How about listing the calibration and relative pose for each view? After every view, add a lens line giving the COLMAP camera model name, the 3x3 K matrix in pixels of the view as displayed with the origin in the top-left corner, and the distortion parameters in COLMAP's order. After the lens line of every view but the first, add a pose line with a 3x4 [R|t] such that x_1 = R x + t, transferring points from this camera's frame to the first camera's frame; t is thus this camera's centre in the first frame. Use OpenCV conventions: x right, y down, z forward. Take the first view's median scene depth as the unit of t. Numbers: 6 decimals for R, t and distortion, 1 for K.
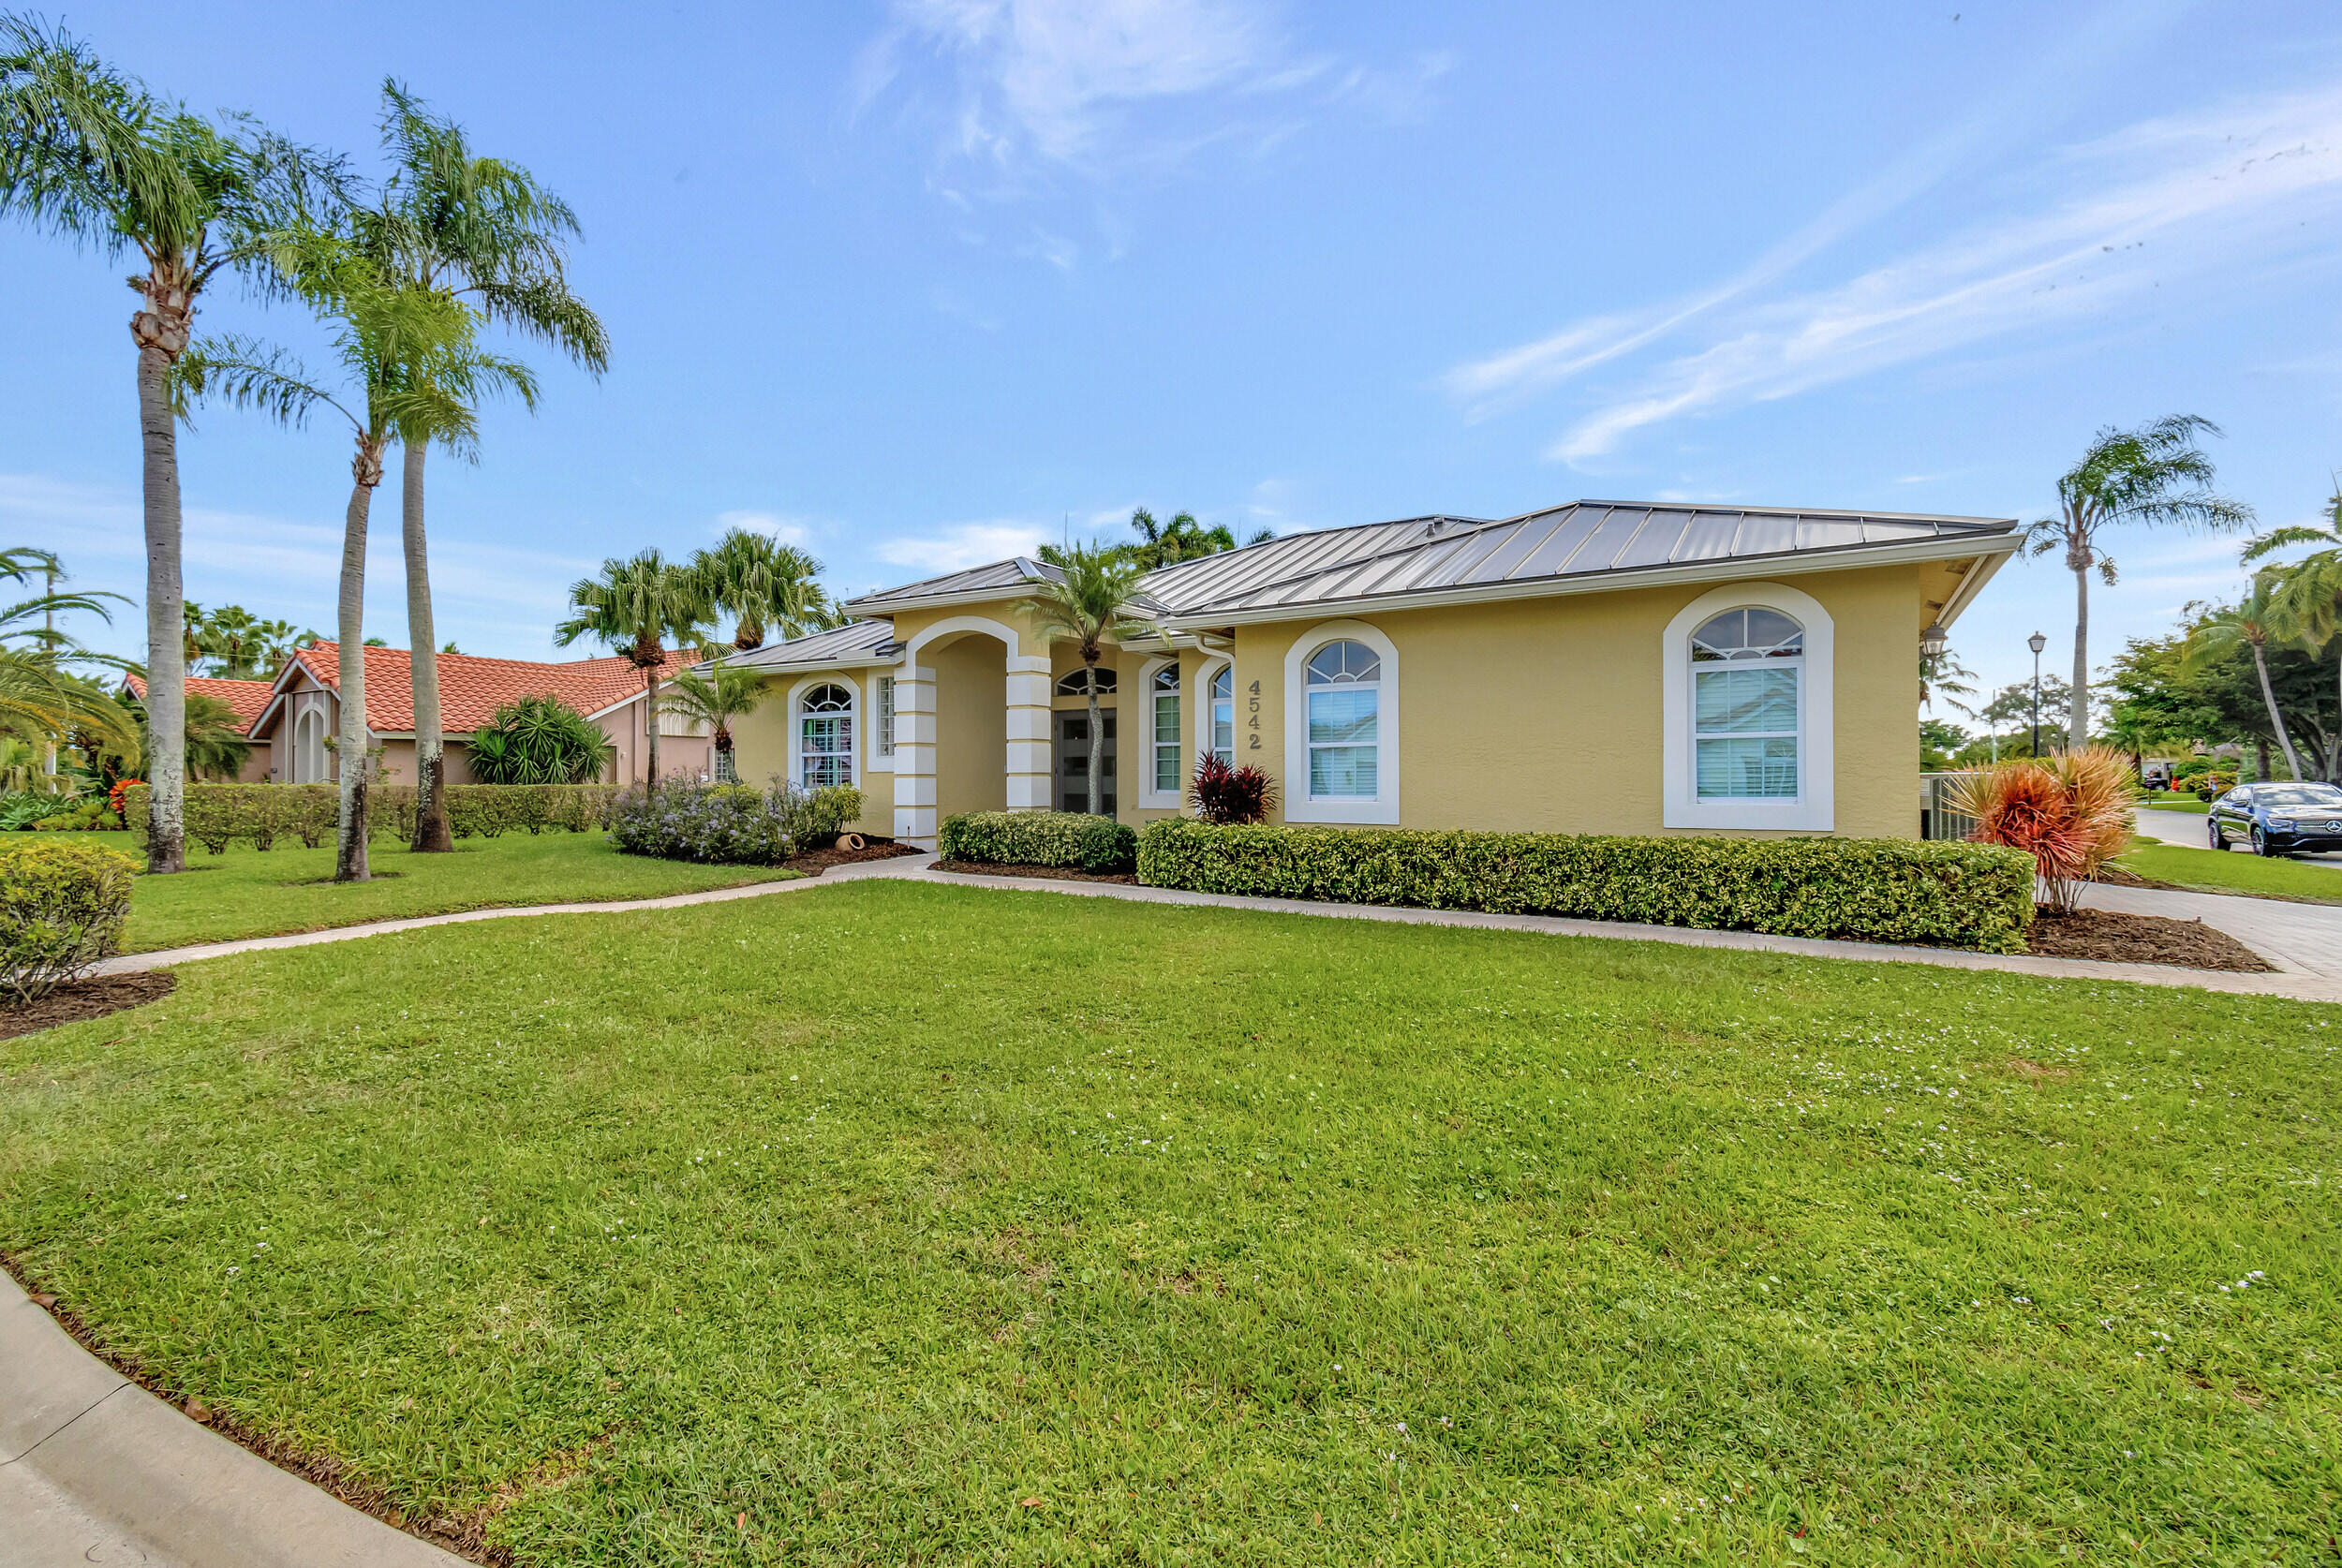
lens RADIAL K [[1089.0, 0, 1170.9], [0, 1089.0, 788.8], [0, 0, 1]] dist [0.001942, 0.000470]
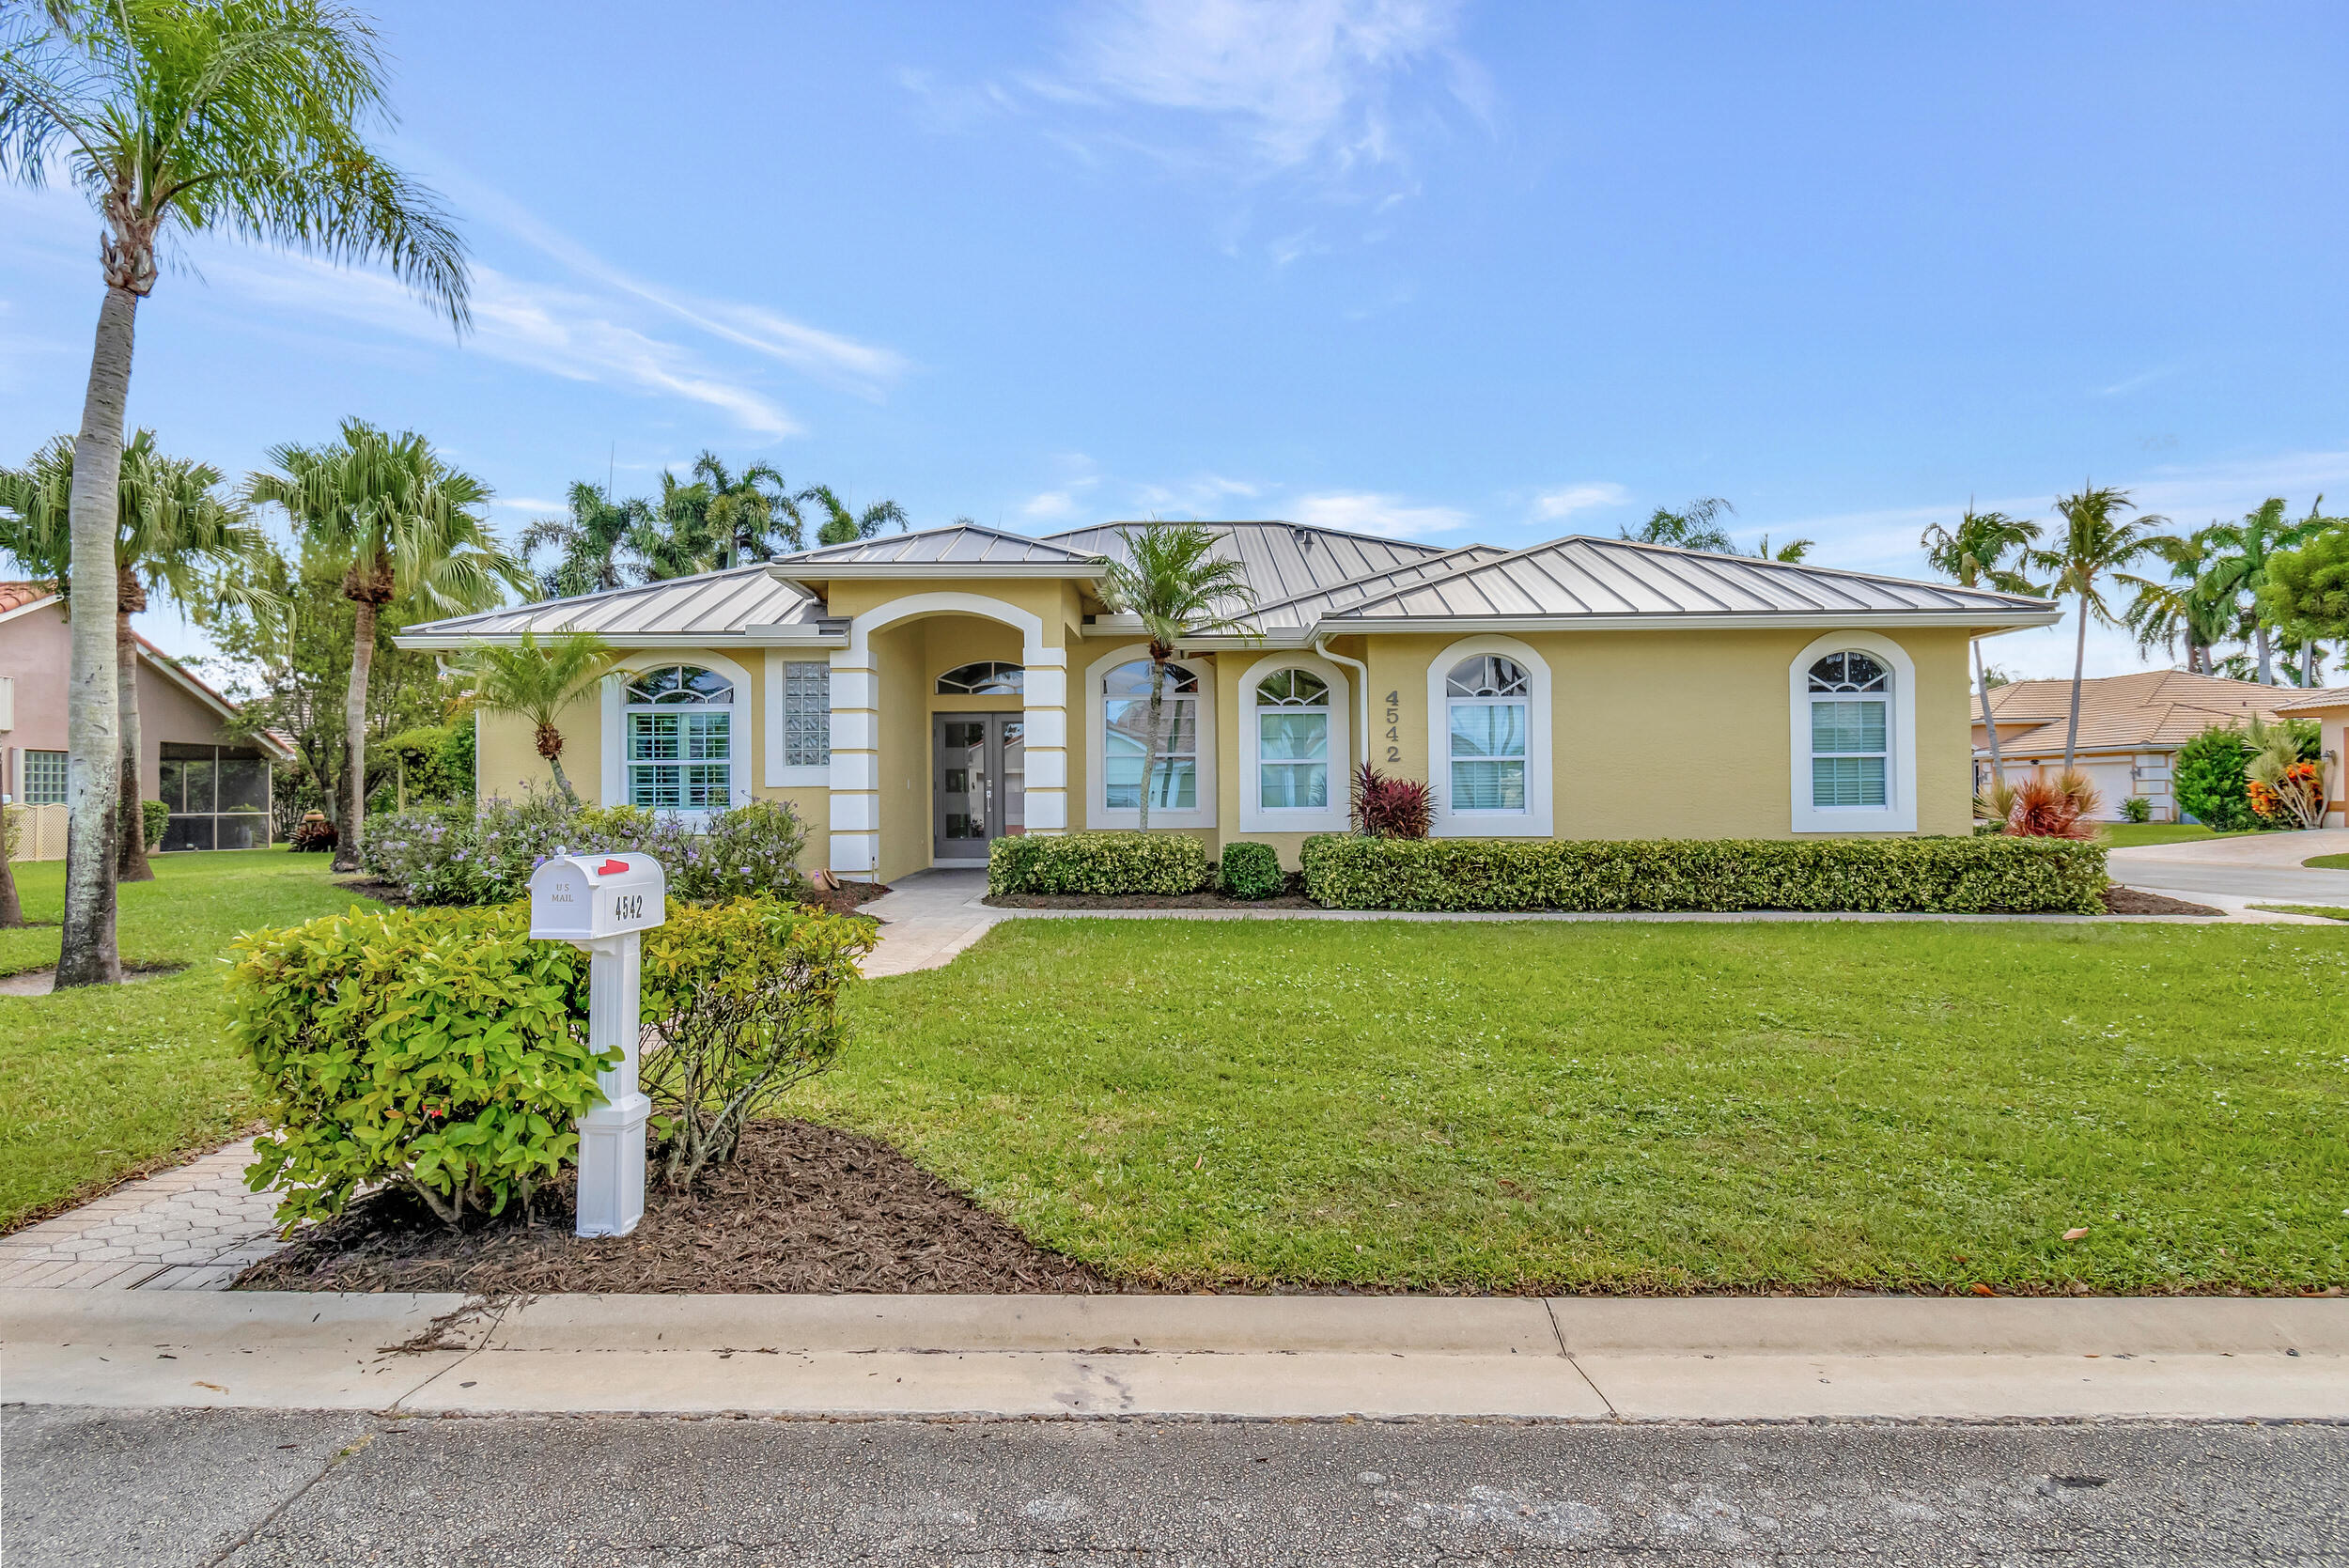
lens RADIAL K [[1306.7, 0, 1179.5], [0, 1306.7, 781.6], [0, 0, 1]] dist [0.003361, -0.001248]
pose [[0.849582, 0.005595, 0.527427, -0.629570], [0.009220, 0.999633, -0.025457, 0.007497], [-0.527376, 0.026491, 0.849219, 0.112802]]
